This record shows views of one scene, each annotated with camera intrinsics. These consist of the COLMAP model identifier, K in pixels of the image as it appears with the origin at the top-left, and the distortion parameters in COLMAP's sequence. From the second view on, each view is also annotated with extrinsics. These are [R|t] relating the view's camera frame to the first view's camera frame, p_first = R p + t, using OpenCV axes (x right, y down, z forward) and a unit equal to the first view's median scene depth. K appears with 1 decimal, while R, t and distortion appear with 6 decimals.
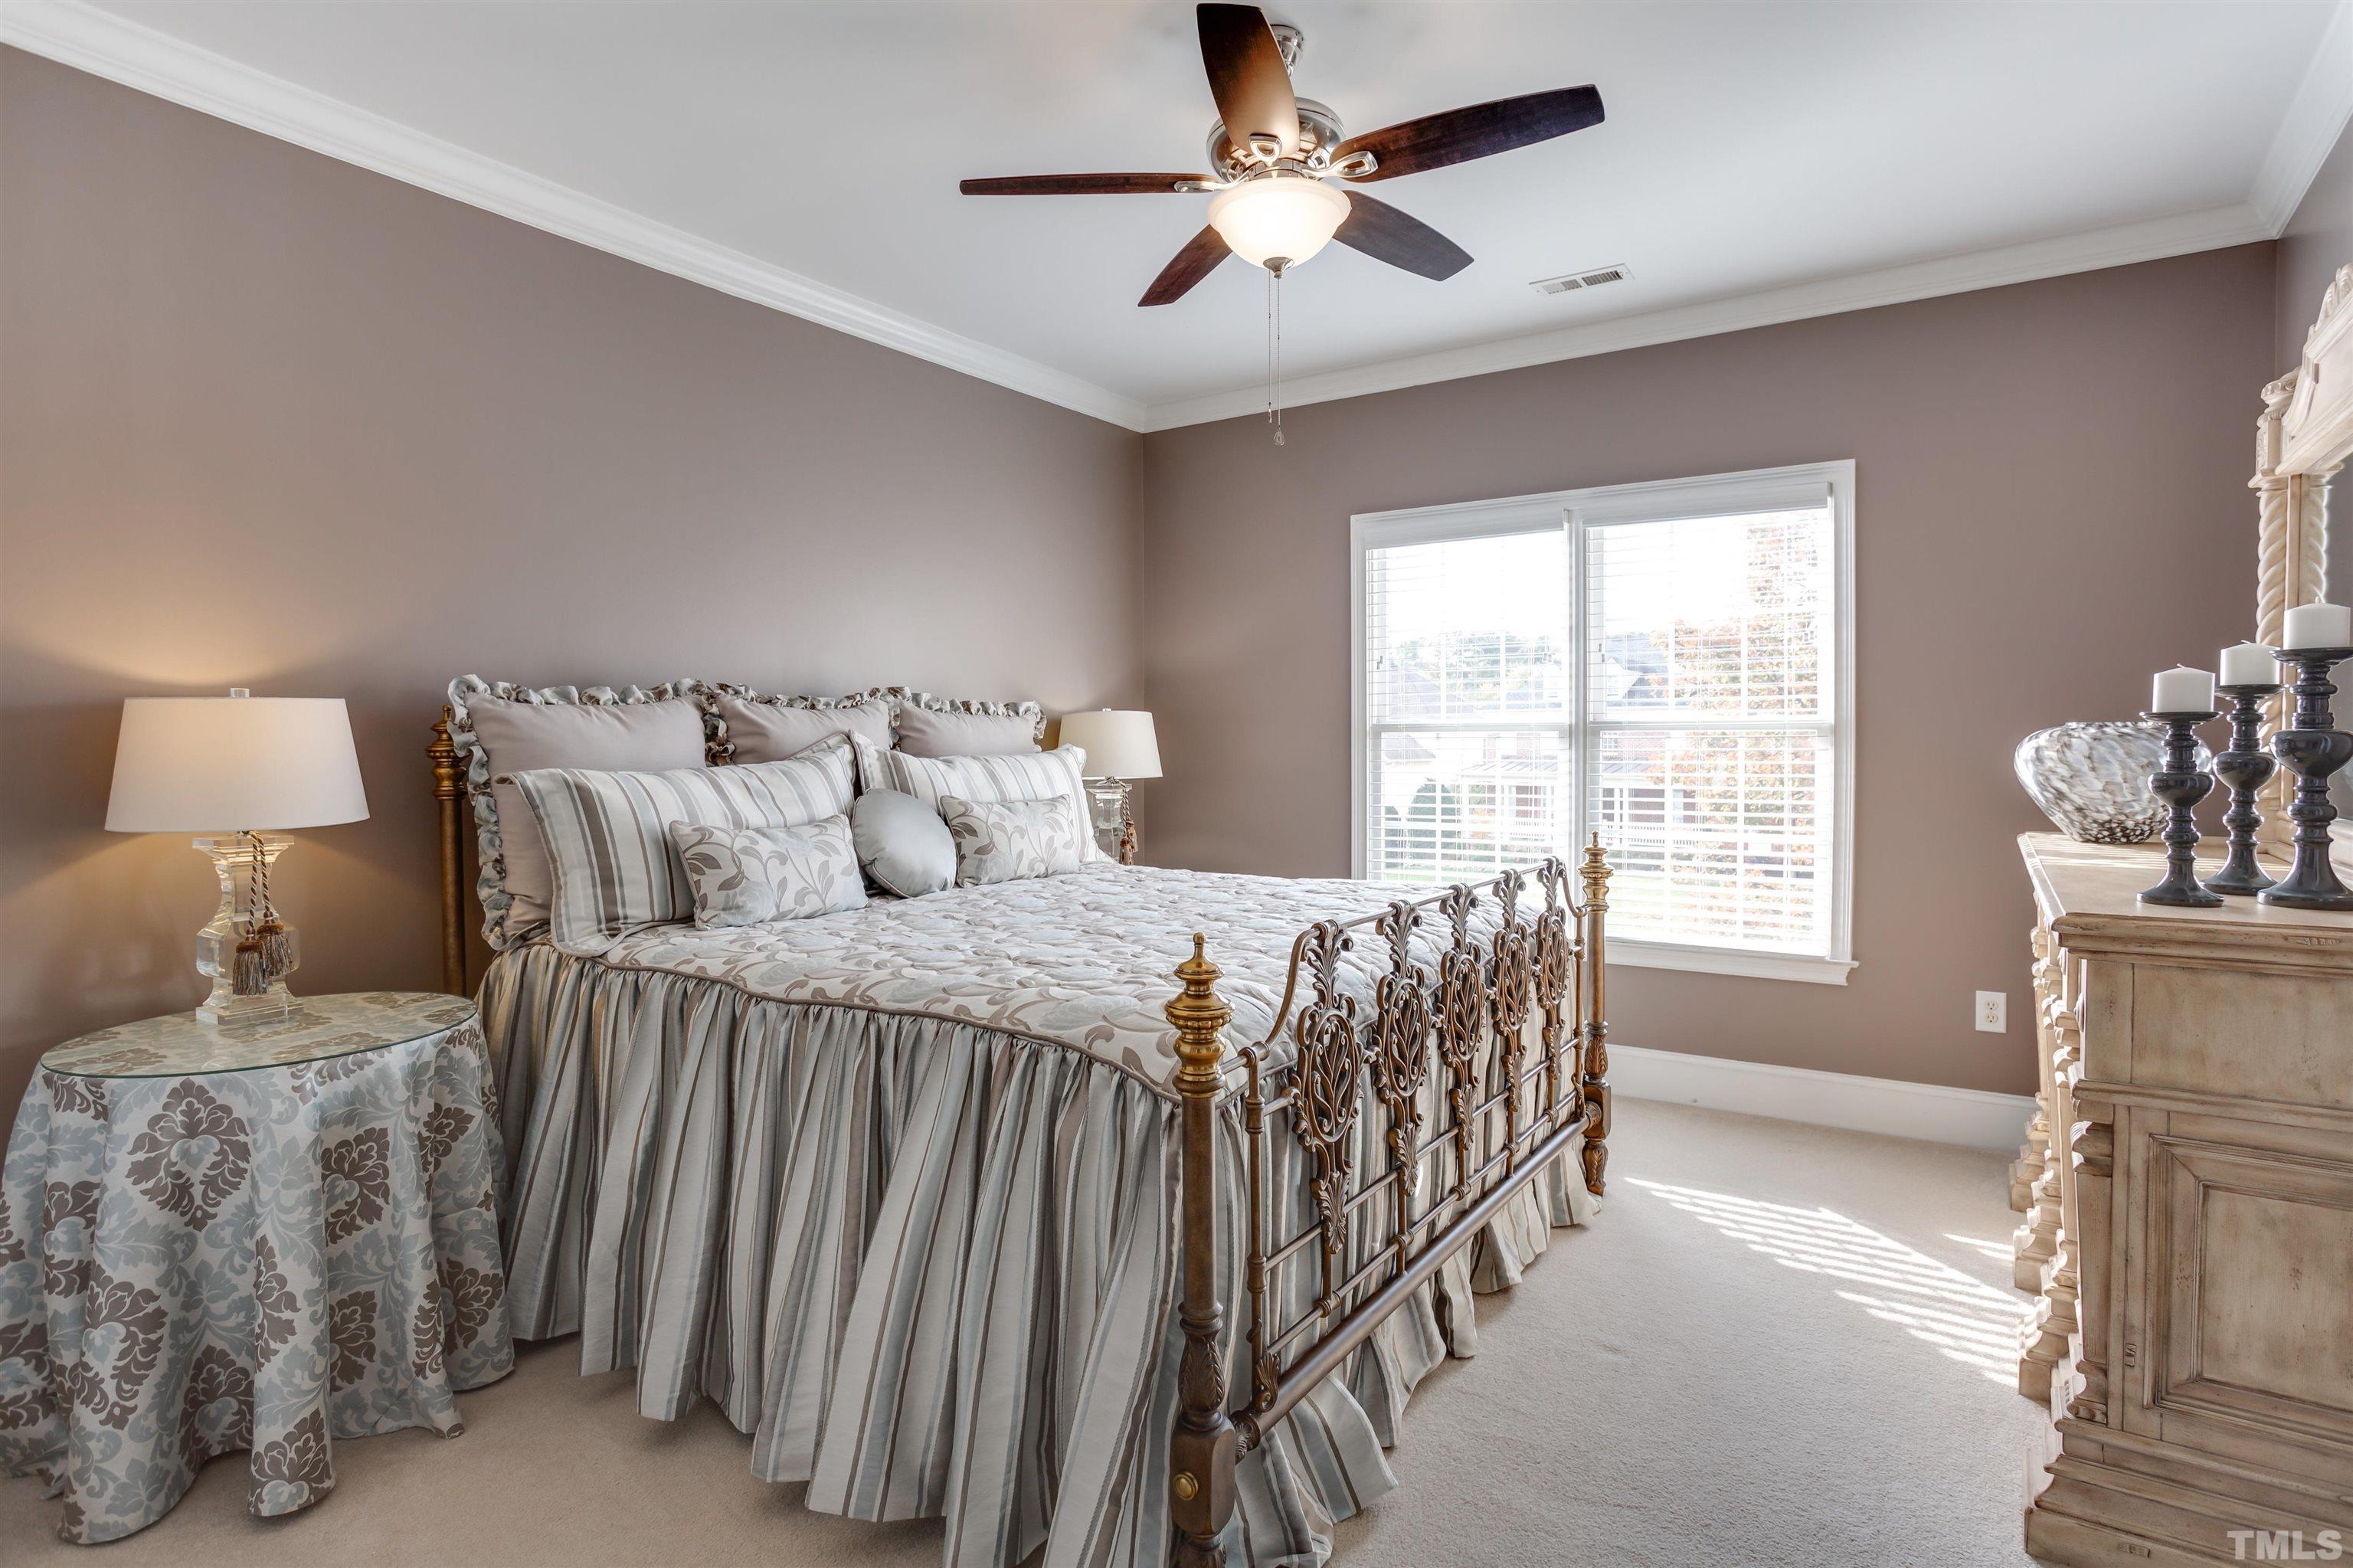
lens RADIAL K [[1181.4, 0, 1176.5], [0, 1181.4, 784.0], [0, 0, 1]] dist [-0.037786, 0.021022]
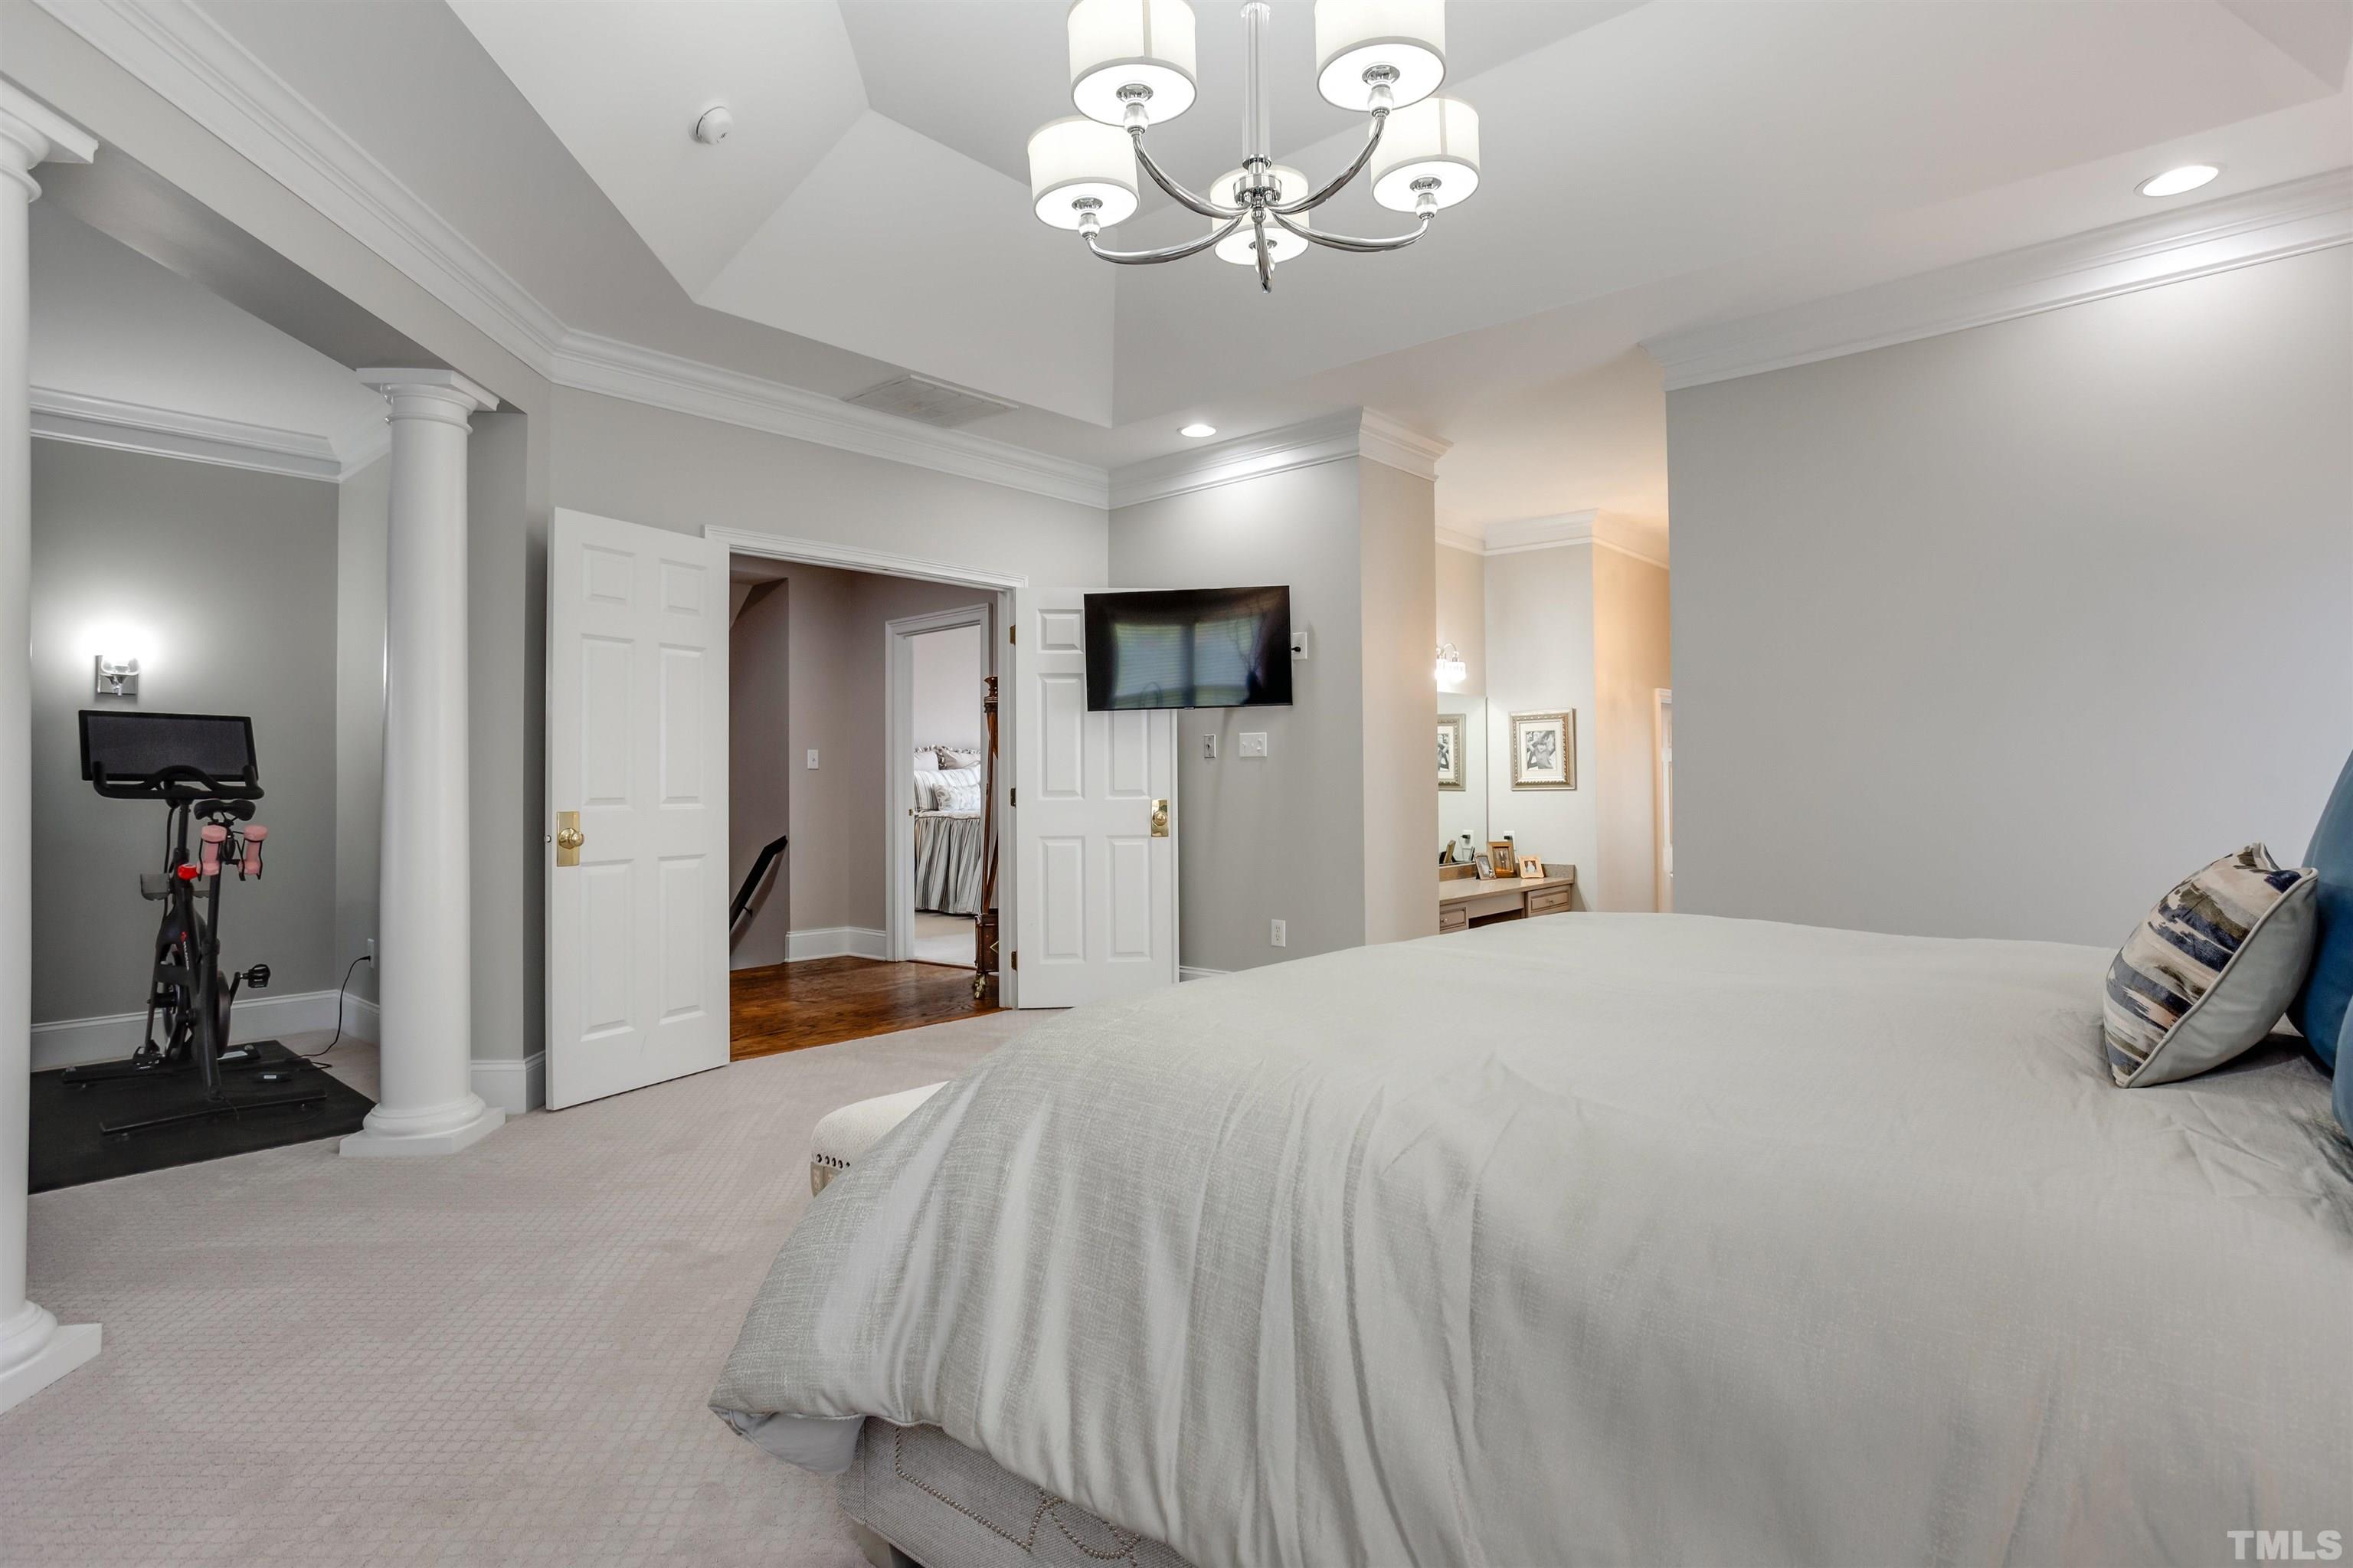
lens RADIAL K [[1181.4, 0, 1176.5], [0, 1181.4, 784.0], [0, 0, 1]] dist [-0.037786, 0.021022]
pose [[0.990562, -0.007969, -0.136831, 0.896991], [0.004627, 0.999684, -0.024722, 0.133798], [0.136985, 0.023855, 0.990286, -2.741071]]
